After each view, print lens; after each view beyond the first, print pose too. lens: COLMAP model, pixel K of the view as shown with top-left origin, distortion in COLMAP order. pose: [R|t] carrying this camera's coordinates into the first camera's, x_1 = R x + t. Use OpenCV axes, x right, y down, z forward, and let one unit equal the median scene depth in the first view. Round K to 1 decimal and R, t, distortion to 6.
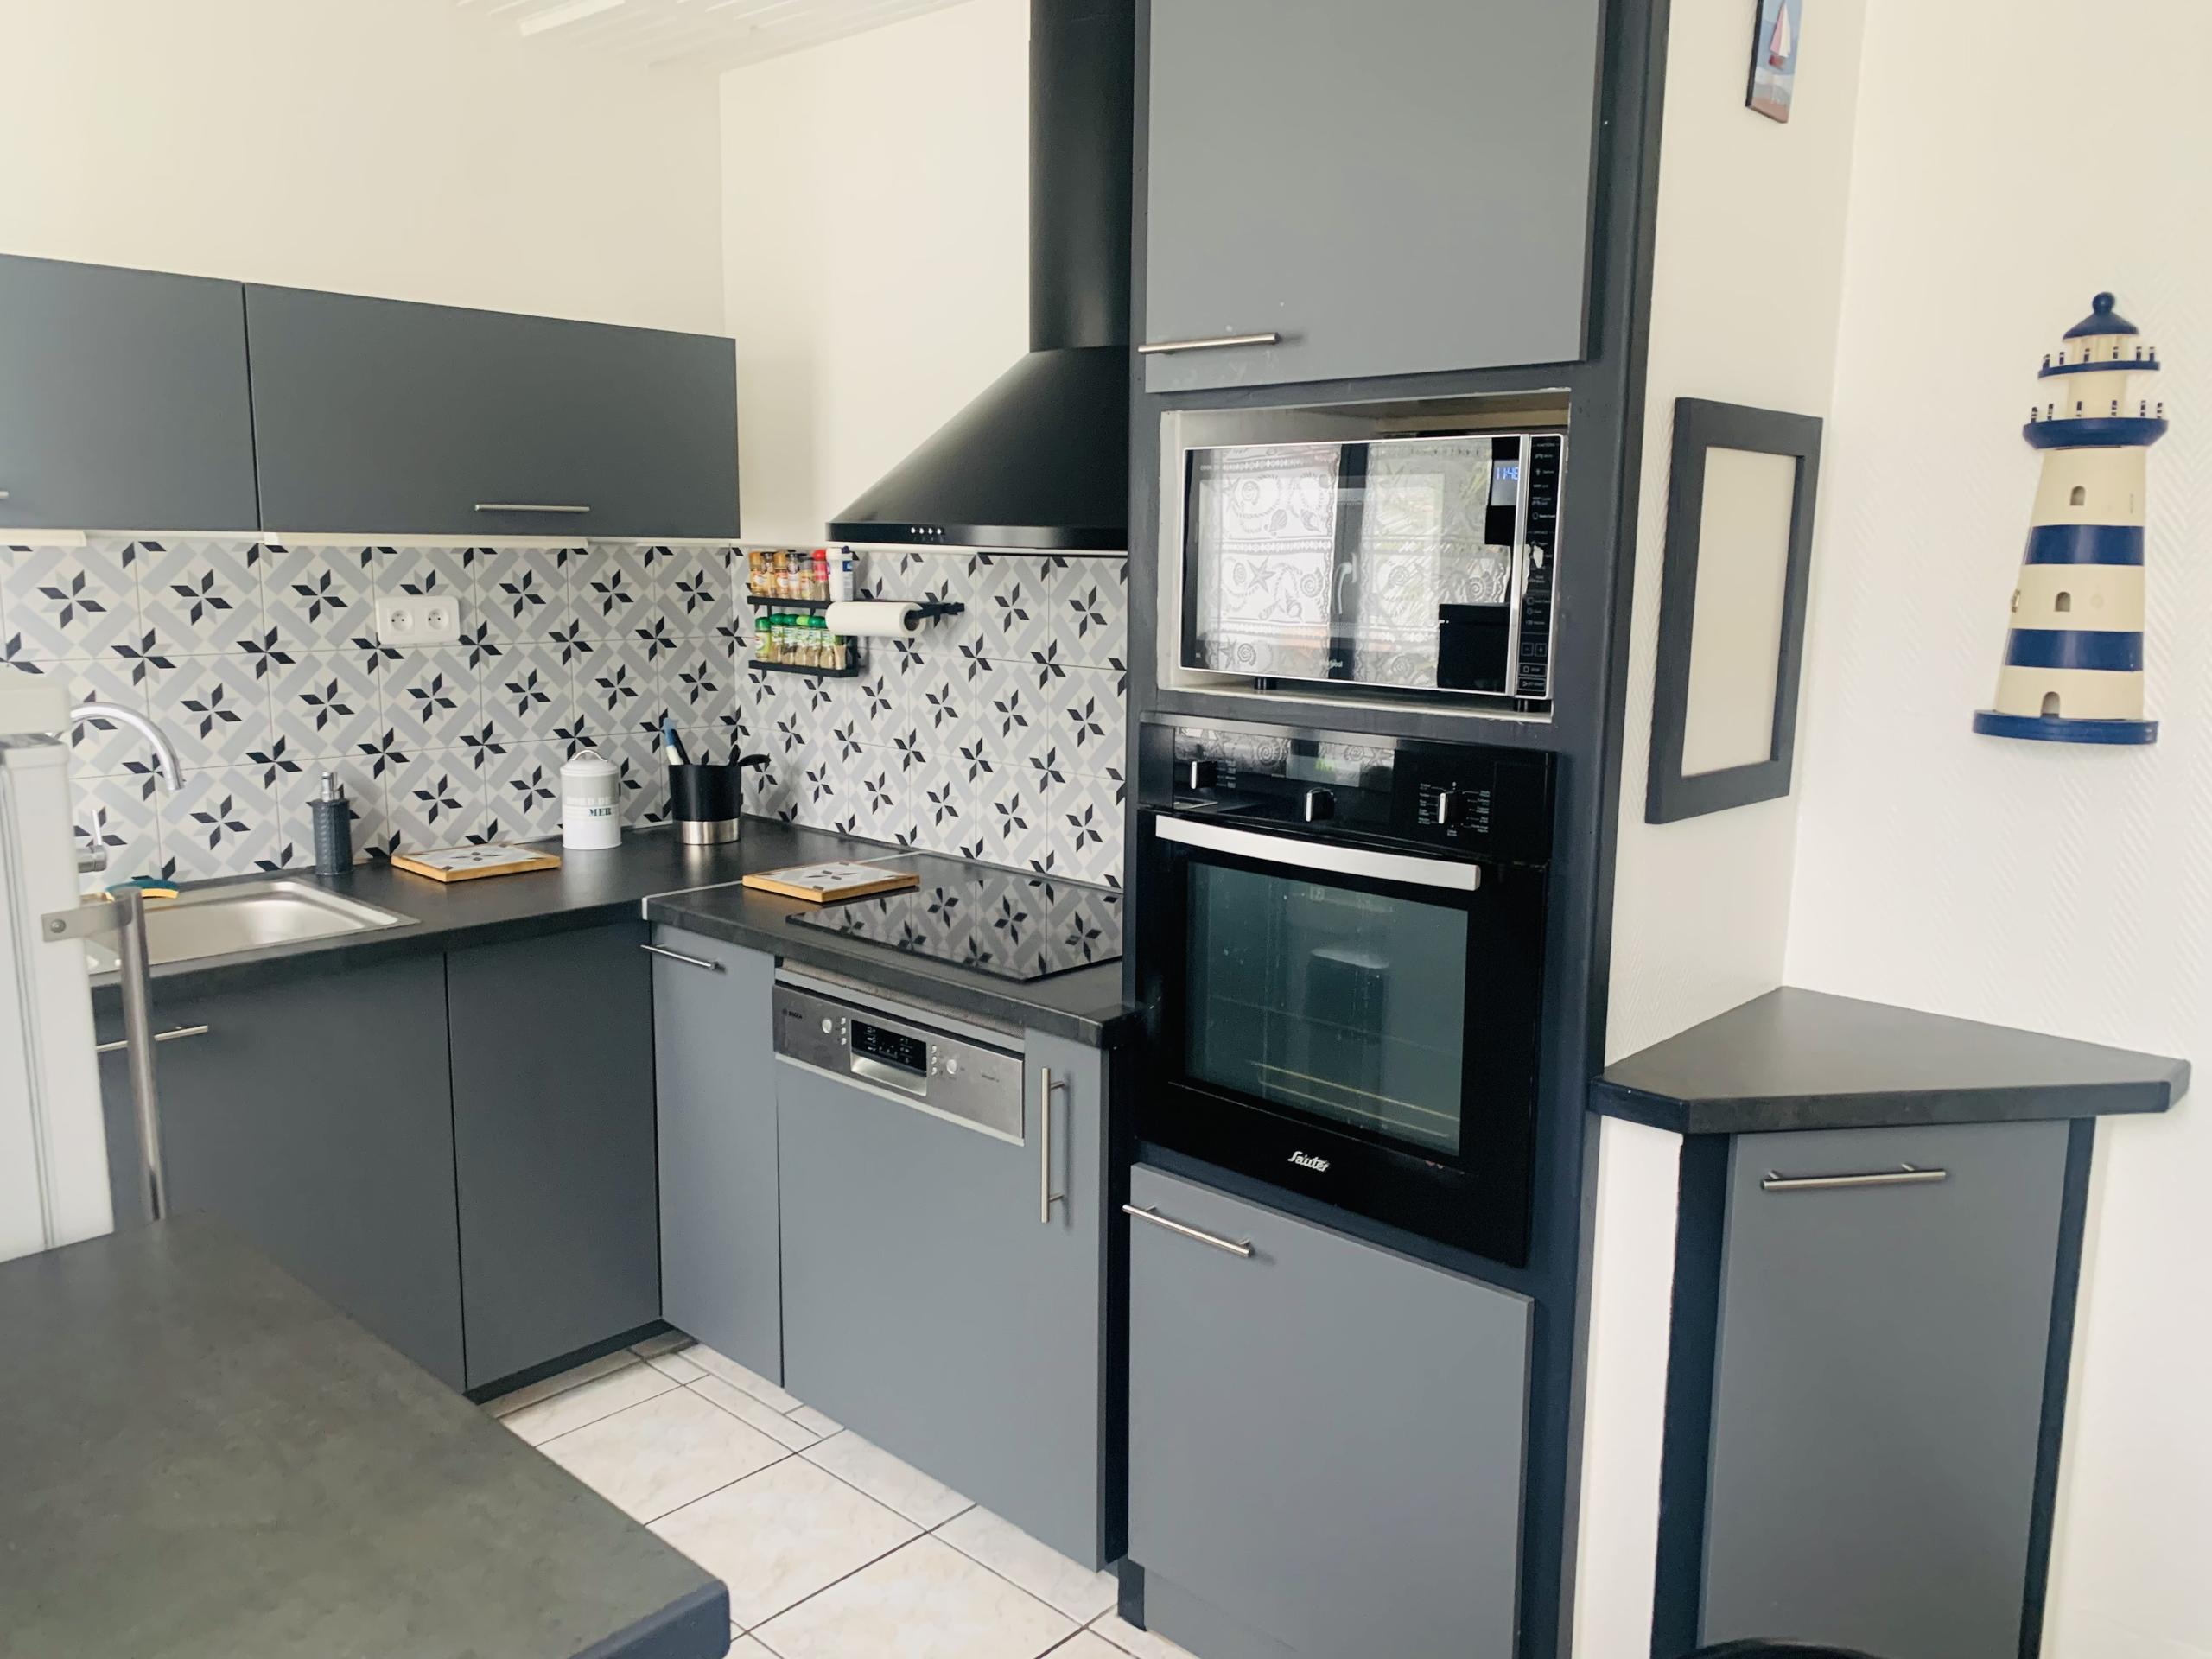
lens RADIAL K [[1665.1, 0, 1120.6], [0, 1665.1, 827.5], [0, 0, 1]] dist [0.013377, -0.010056]
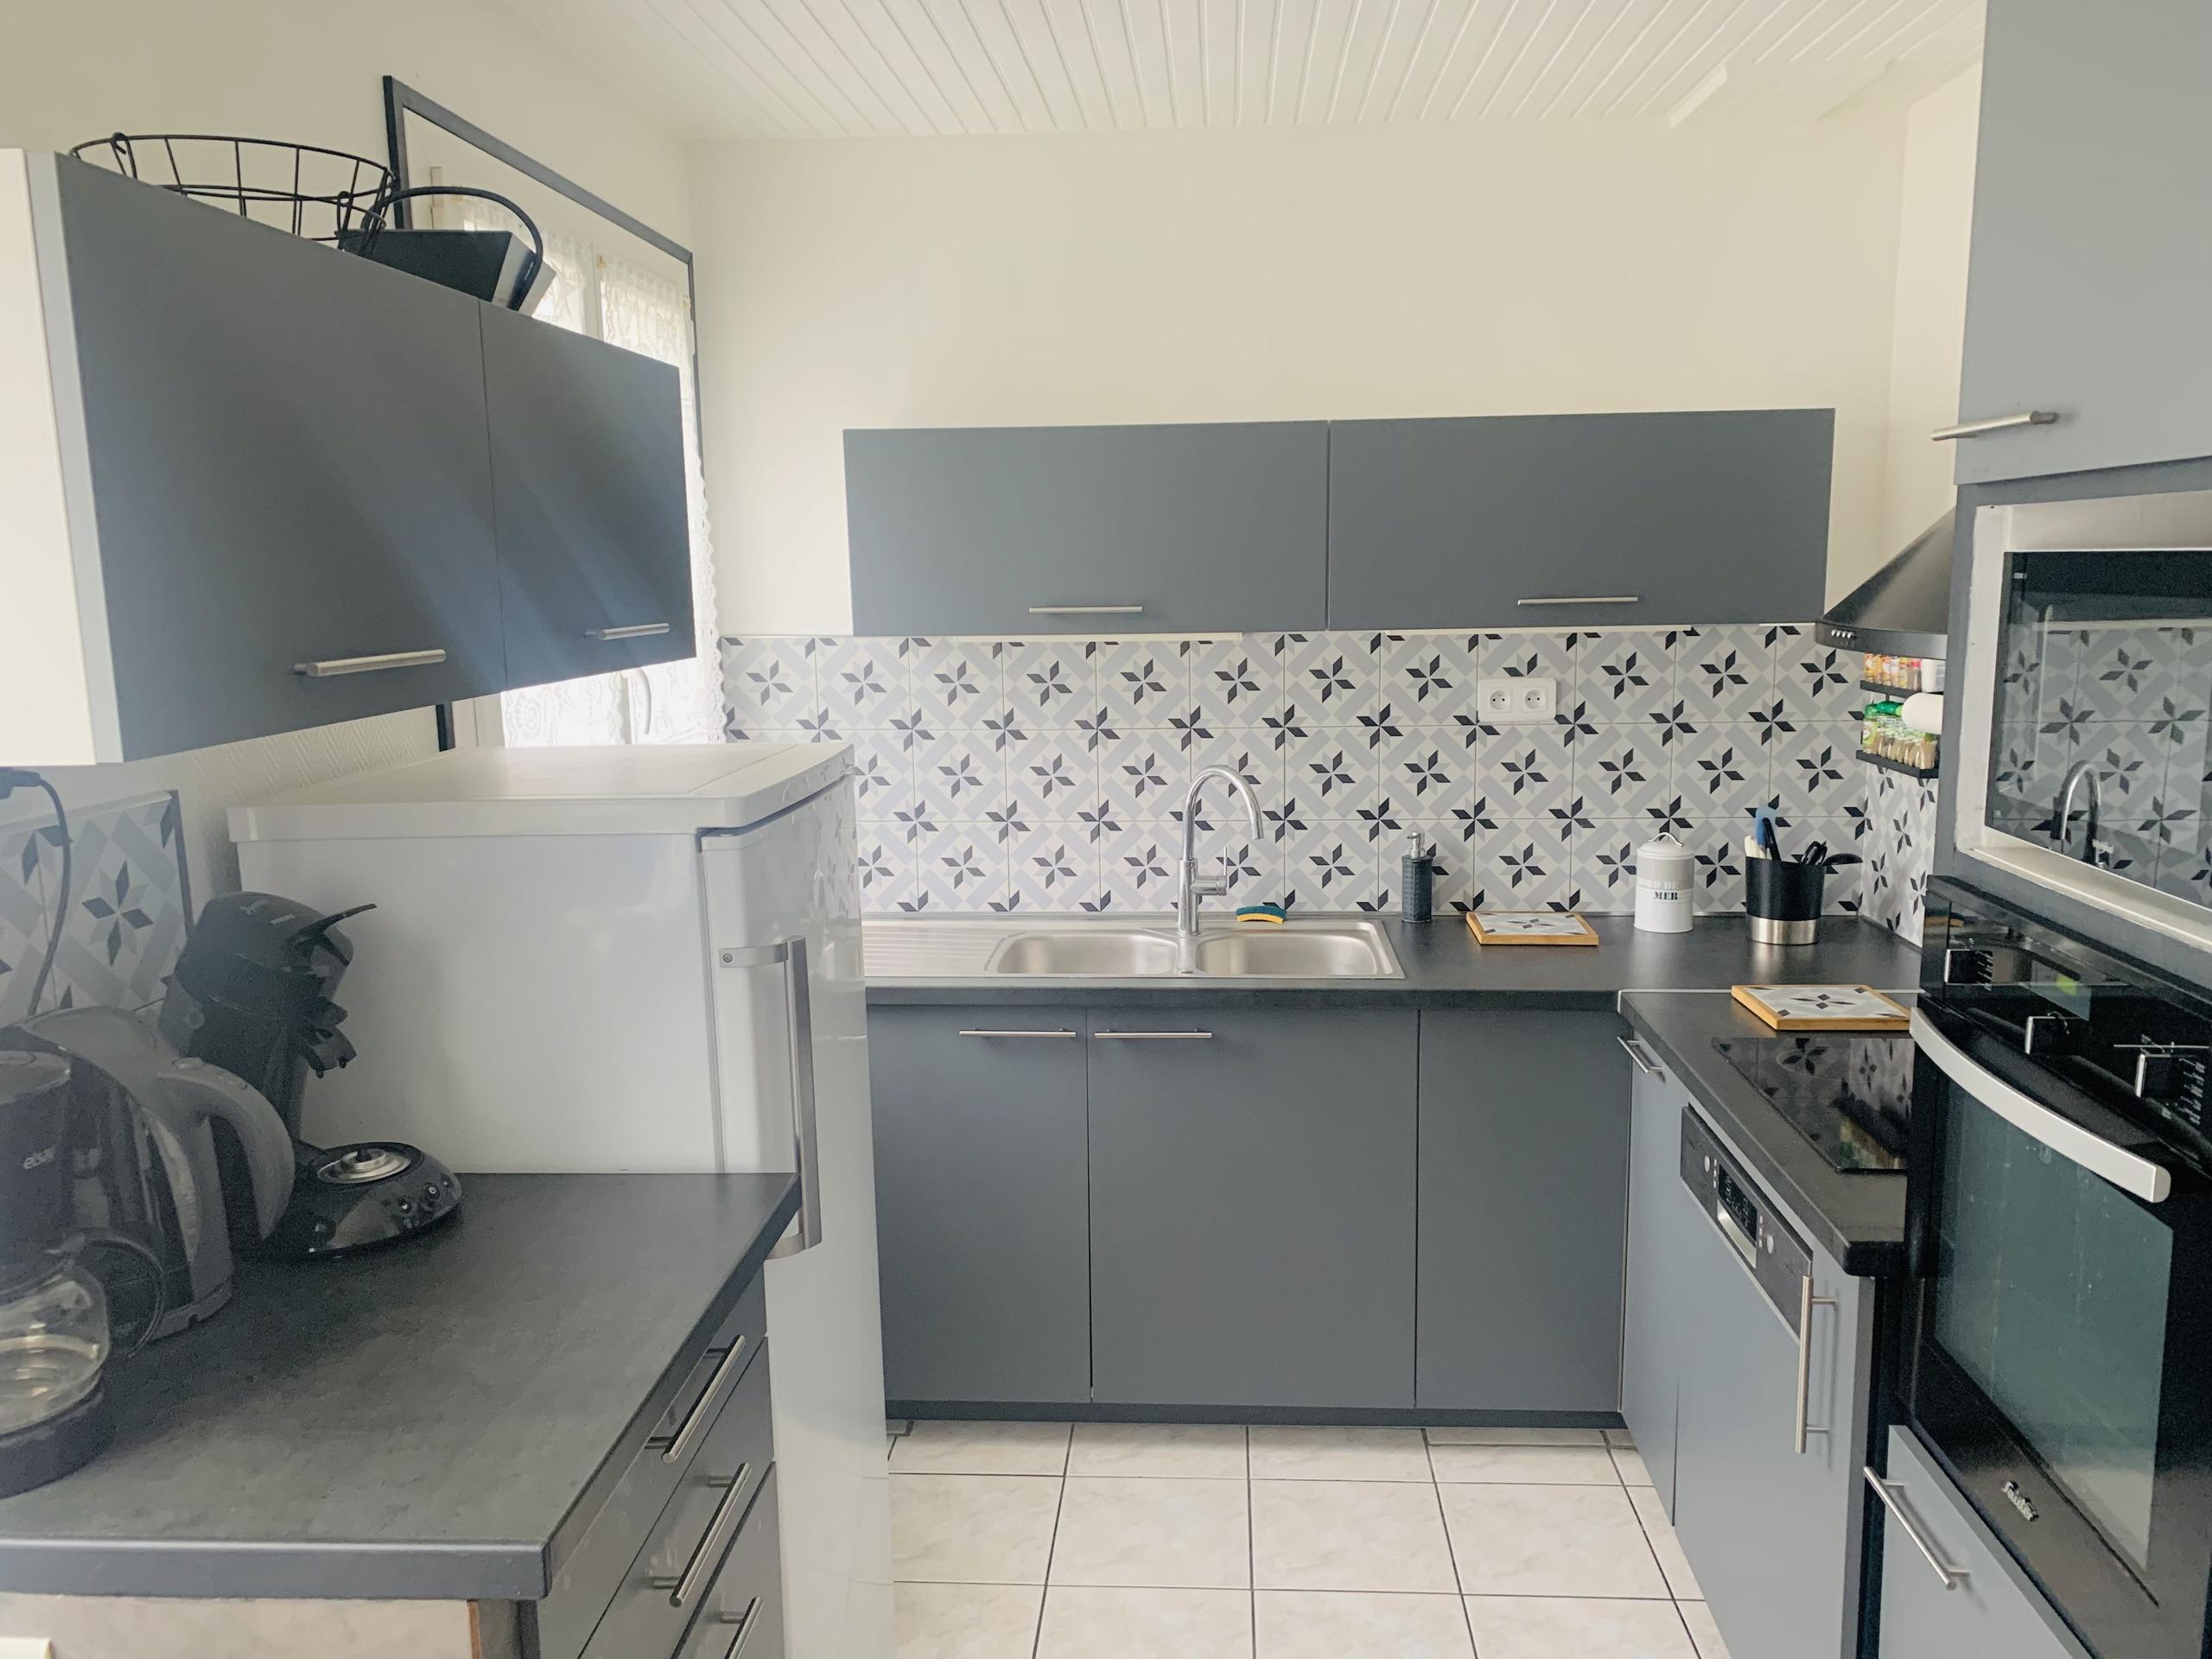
lens RADIAL K [[1665.1, 0, 1116.7], [0, 1665.1, 832.7], [0, 0, 1]] dist [0.013377, -0.010056]
pose [[0.614969, 0.099290, -0.782275, 0.276122], [-0.105814, 0.993460, 0.042911, -0.057652], [0.781419, 0.056387, 0.621453, 0.128280]]
